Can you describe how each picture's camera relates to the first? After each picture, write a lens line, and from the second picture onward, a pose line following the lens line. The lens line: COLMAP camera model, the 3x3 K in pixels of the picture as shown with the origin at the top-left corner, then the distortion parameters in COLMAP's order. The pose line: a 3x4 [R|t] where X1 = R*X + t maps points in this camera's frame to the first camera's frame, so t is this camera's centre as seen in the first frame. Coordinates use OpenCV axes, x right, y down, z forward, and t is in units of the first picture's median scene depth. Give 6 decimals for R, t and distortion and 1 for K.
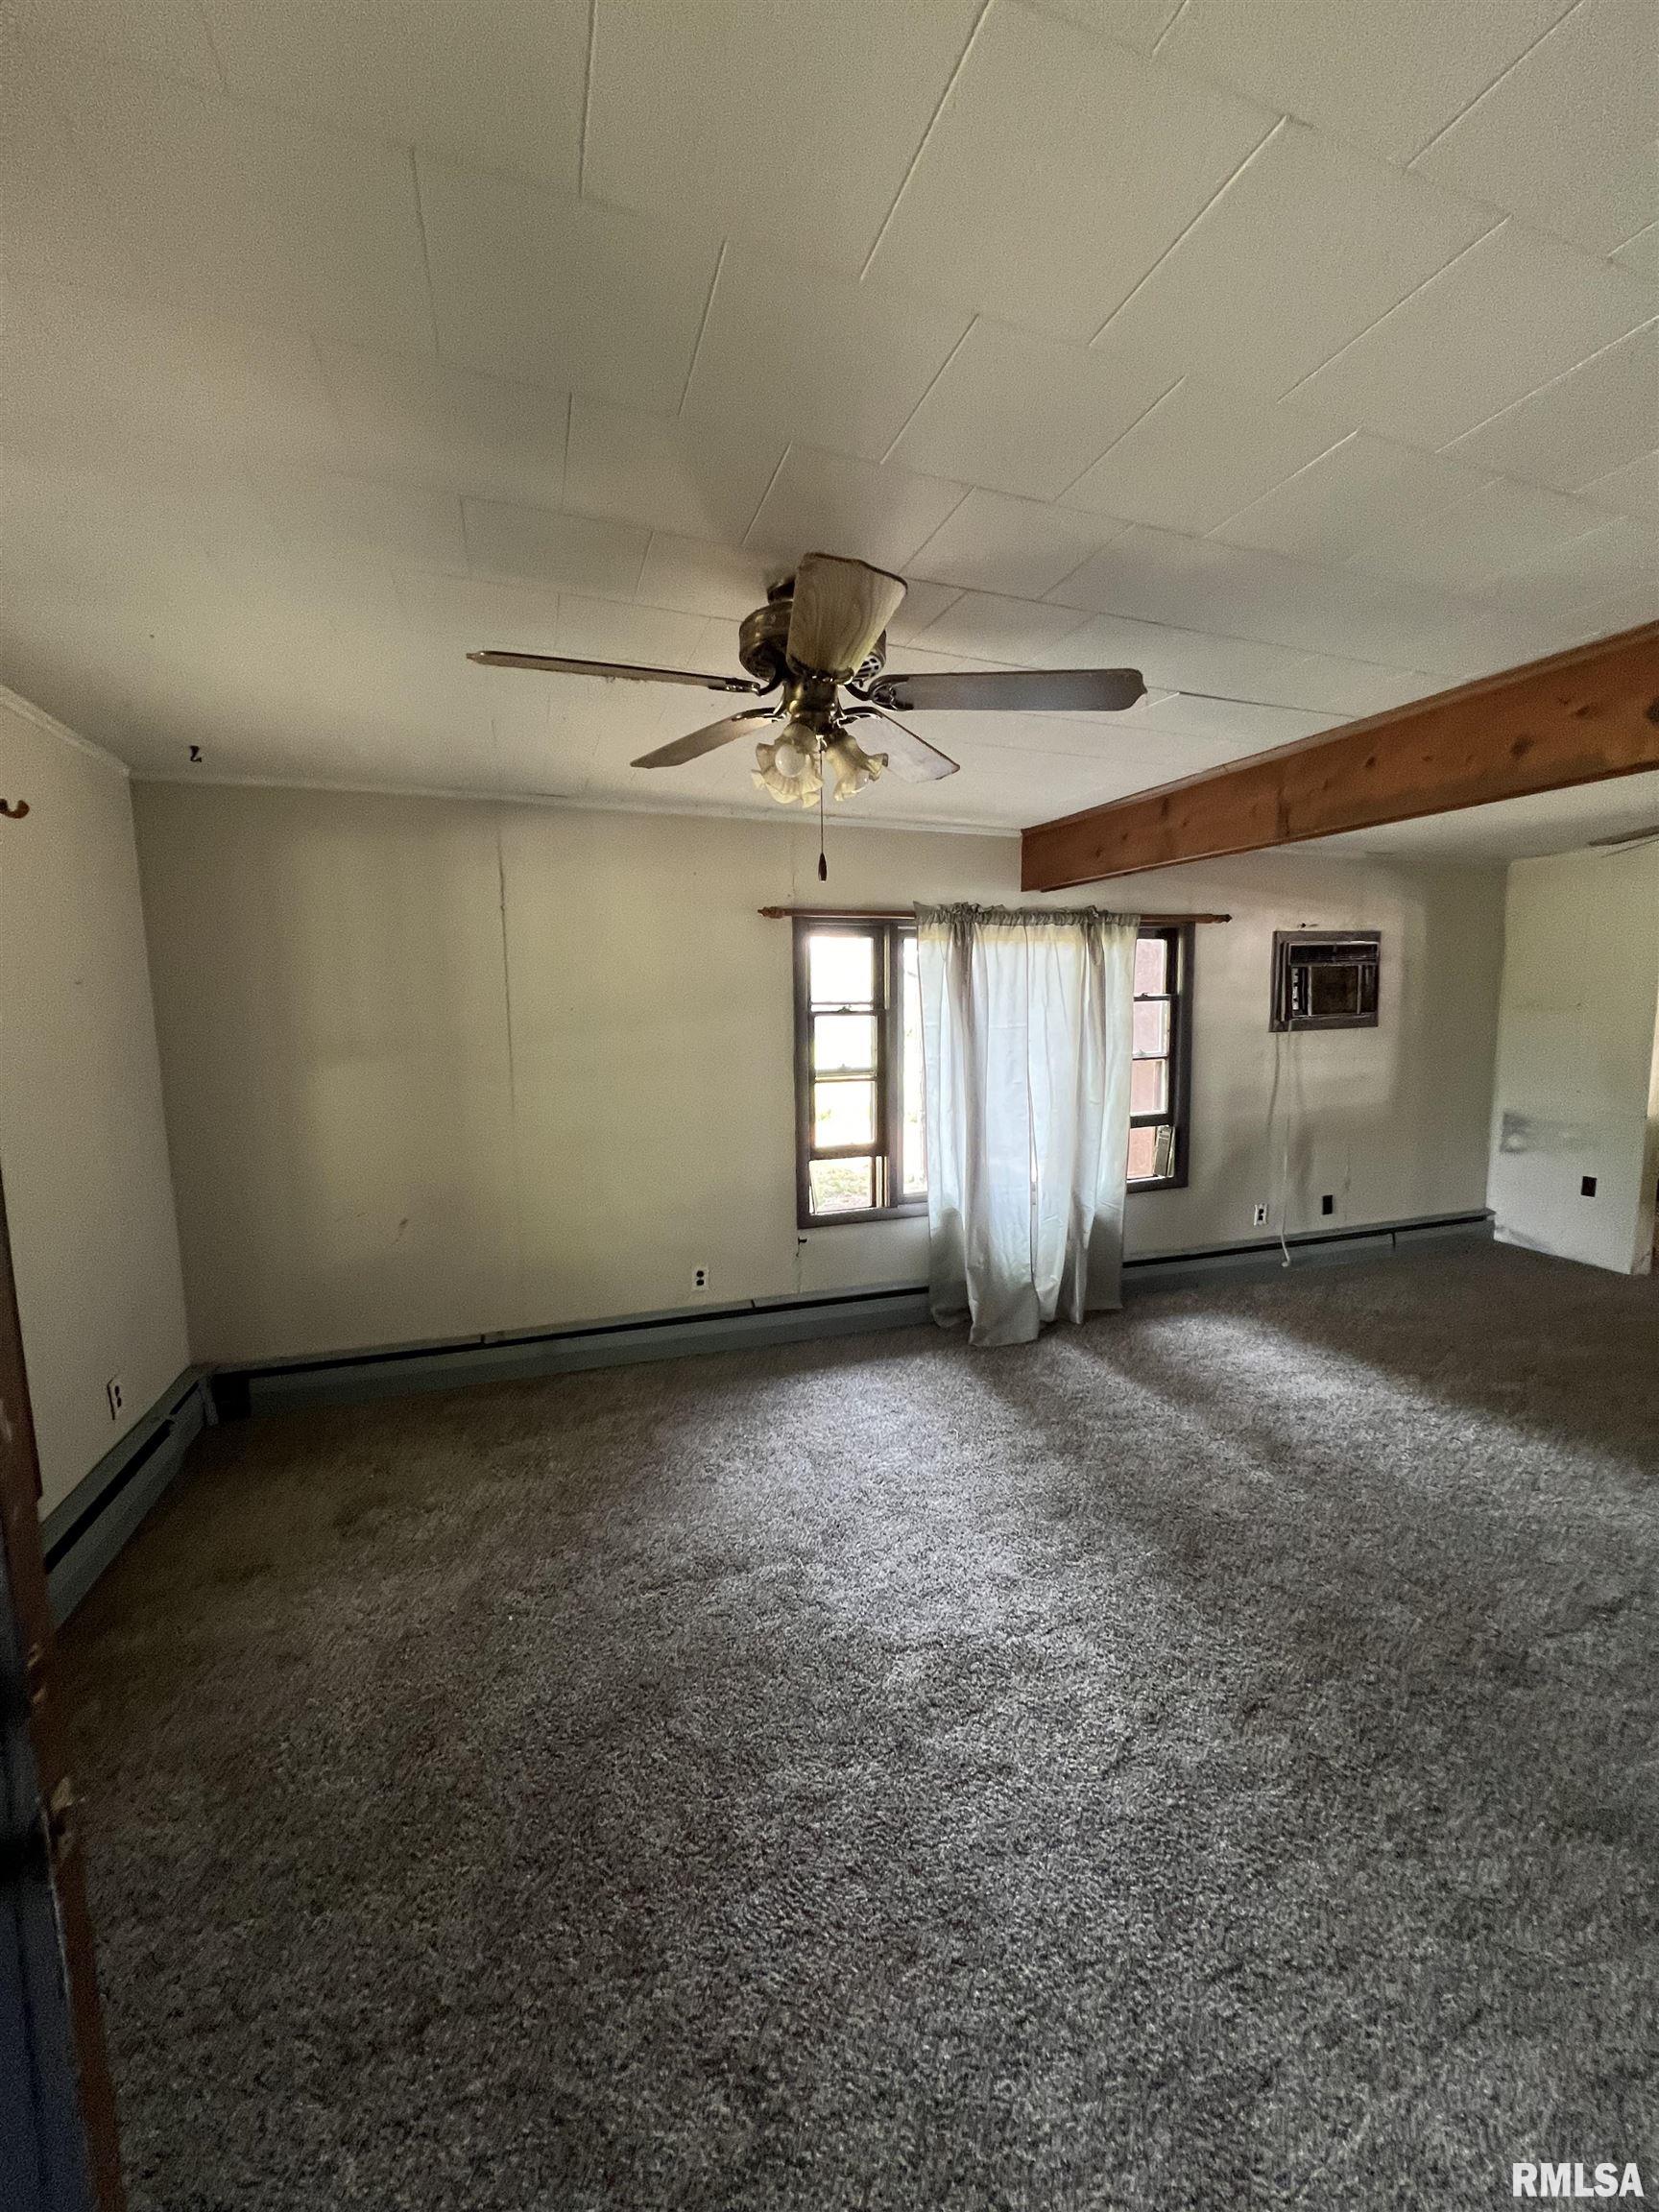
lens RADIAL K [[878.0, 0, 829.5], [0, 878.0, 1106.0], [0, 0, 1]] dist [0.002472, 0.000316]
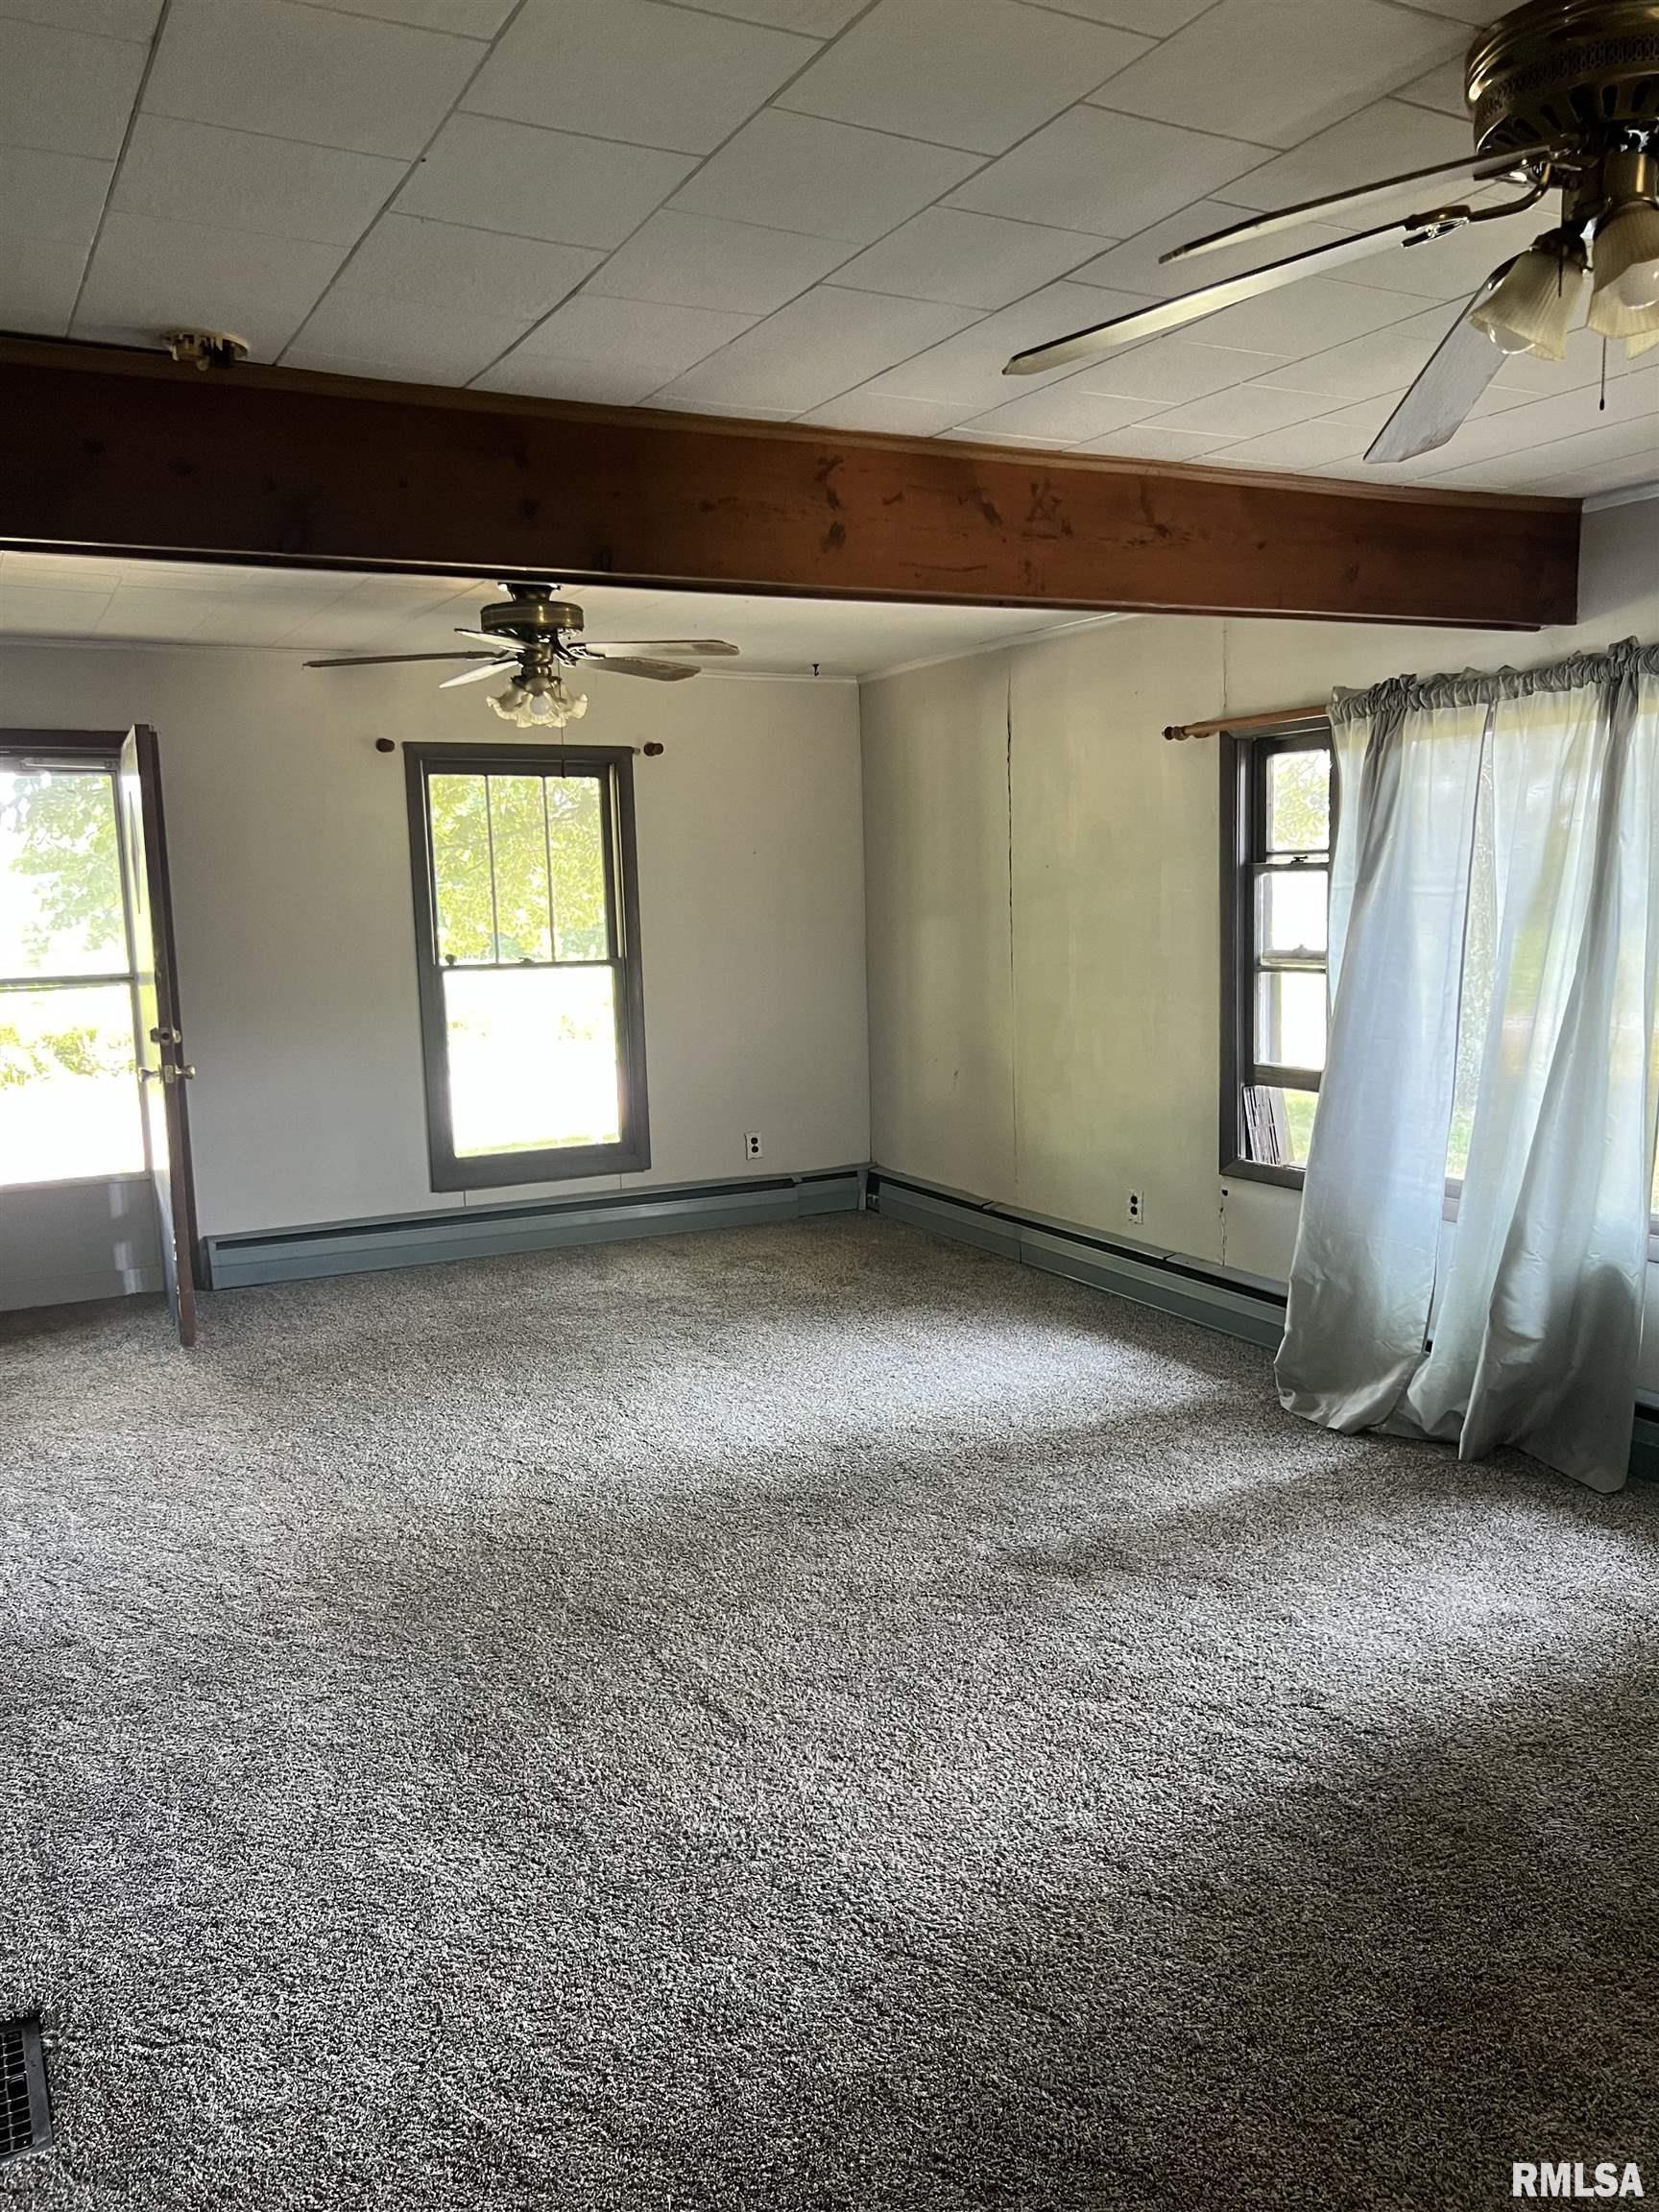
lens RADIAL K [[1634.7, 0, 829.5], [0, 1634.7, 1106.0], [0, 0, 1]] dist [0.029099, 0.000750]
pose [[0.152144, 0.143197, -0.977930, 1.433289], [-0.100708, 0.986545, 0.128790, -0.062045], [0.983214, 0.078891, 0.164518, 0.558028]]
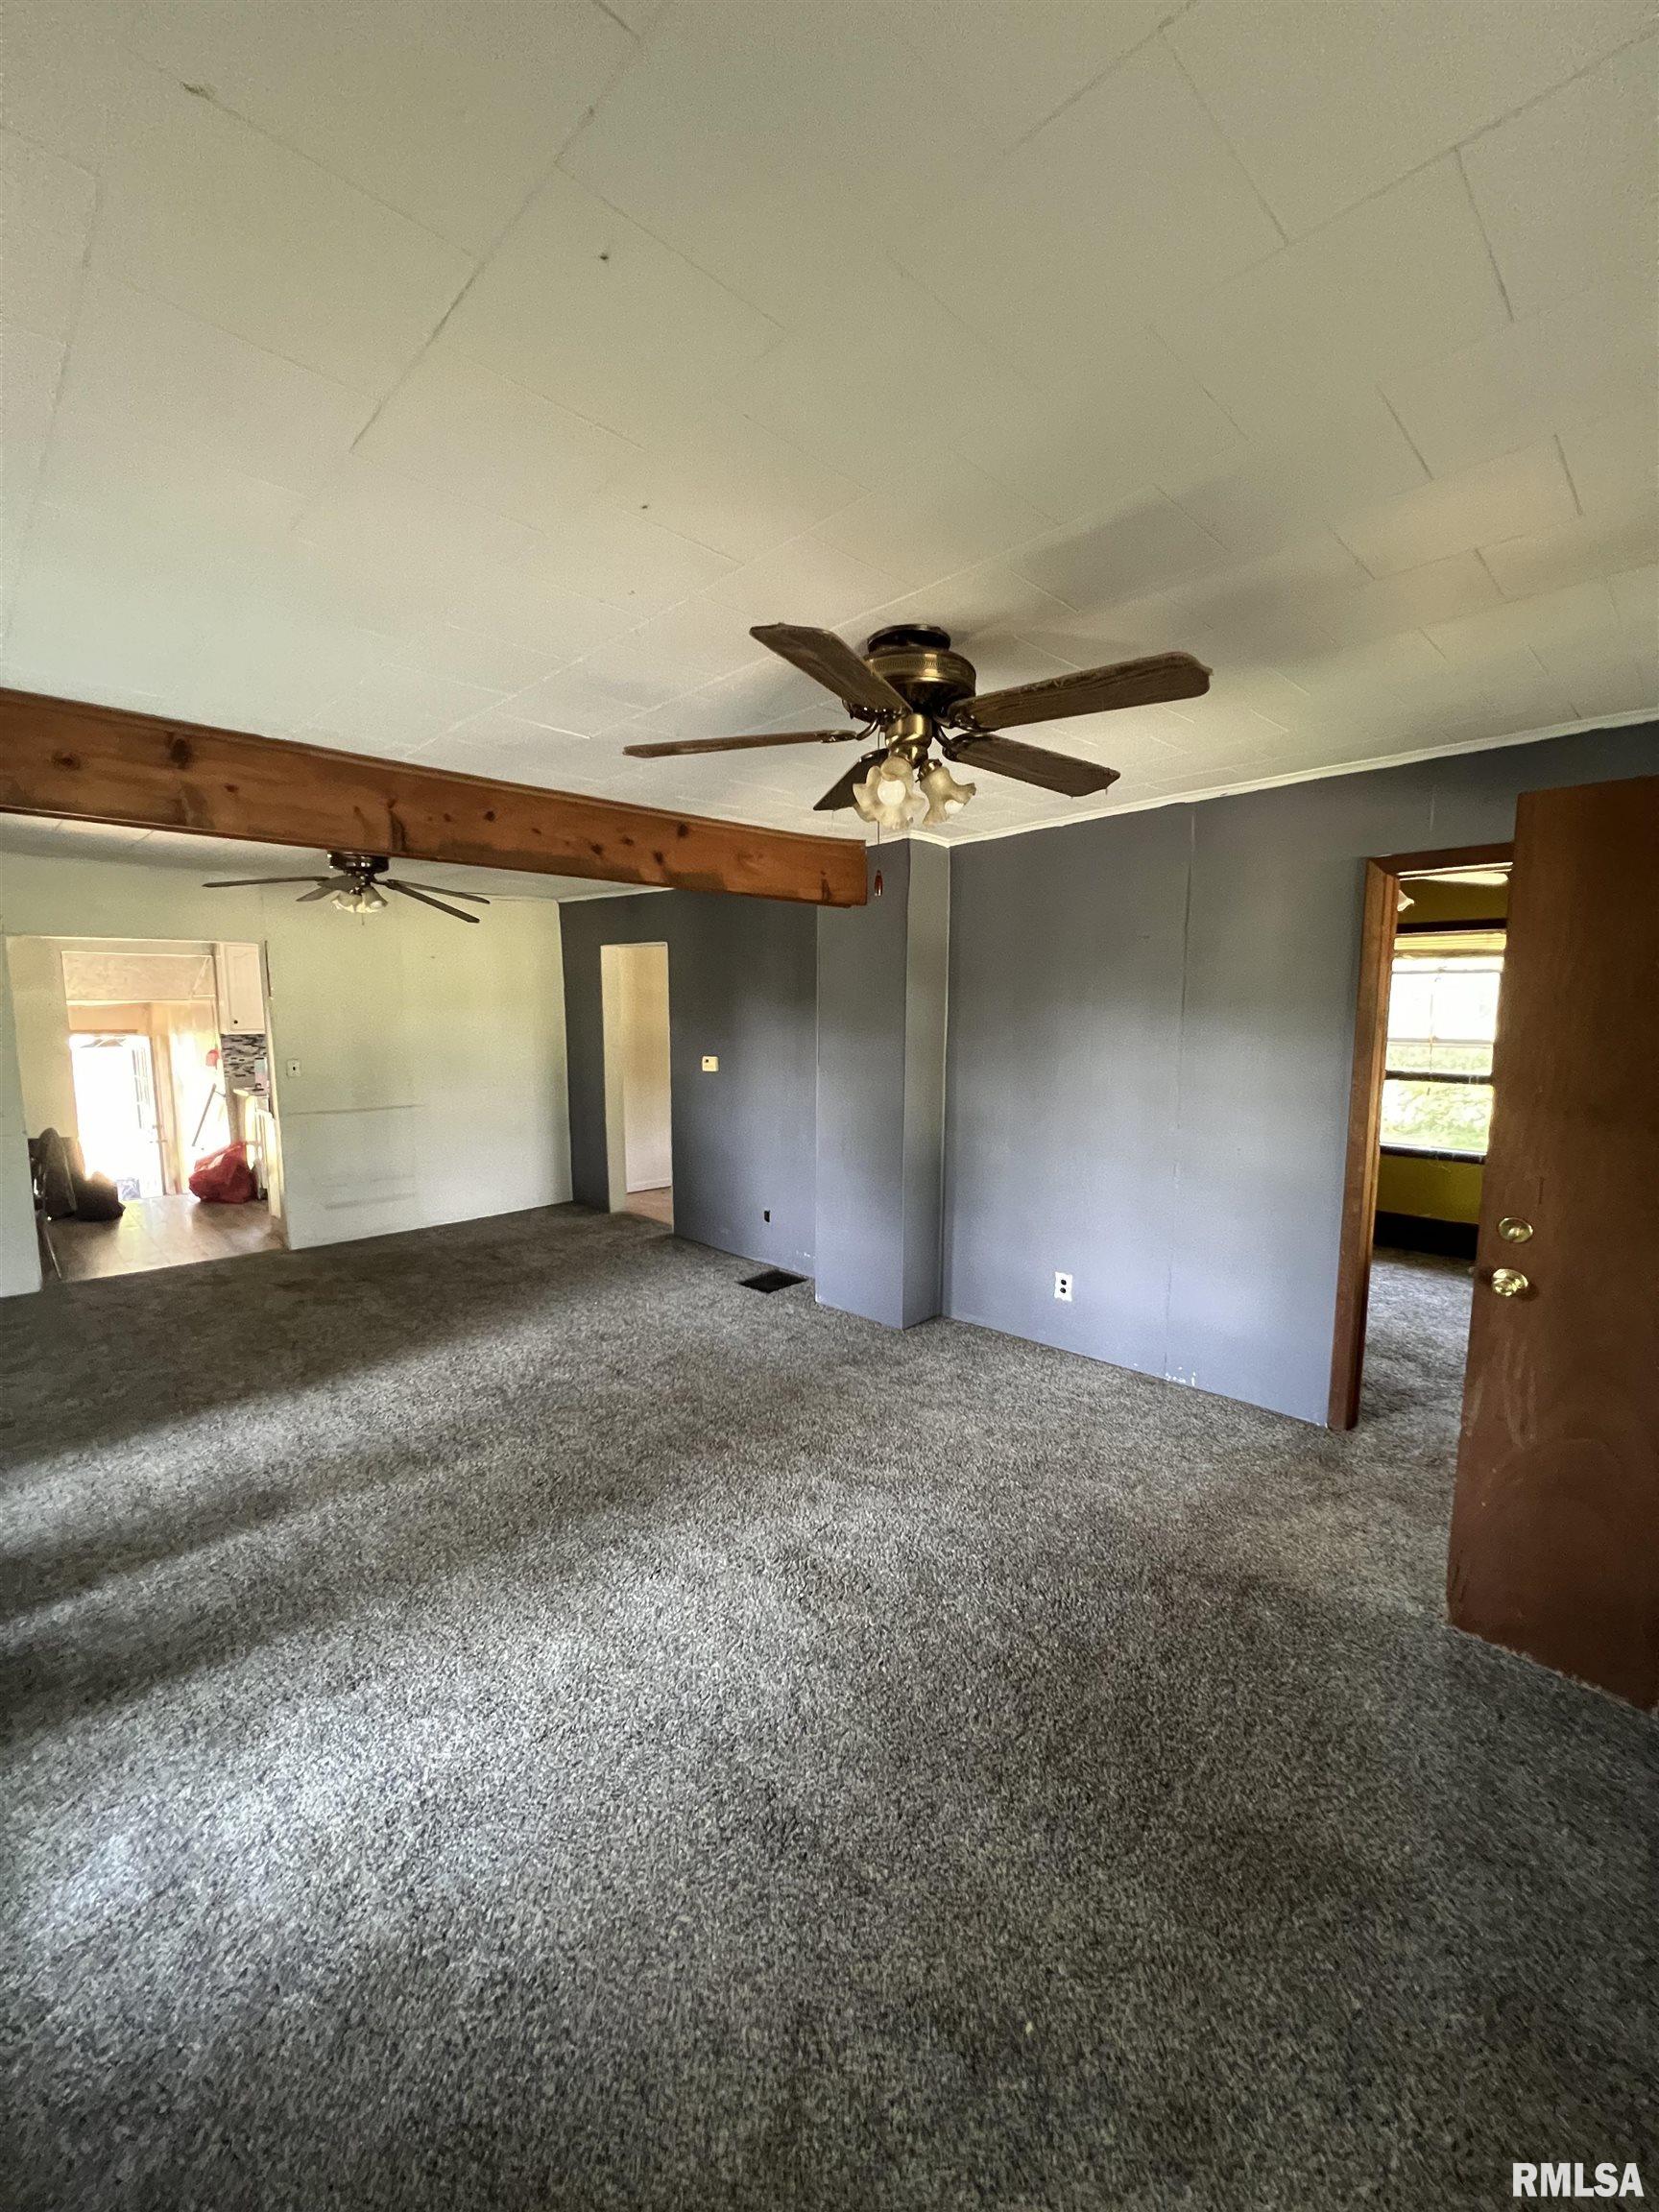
lens RADIAL K [[878.0, 0, 829.5], [0, 878.0, 1106.0], [0, 0, 1]] dist [0.002472, 0.000316]
pose [[-0.418683, -0.095279, 0.903120, -0.511196], [0.117177, 0.980500, 0.157766, -0.097837], [-0.900541, 0.171879, -0.399354, 0.818309]]
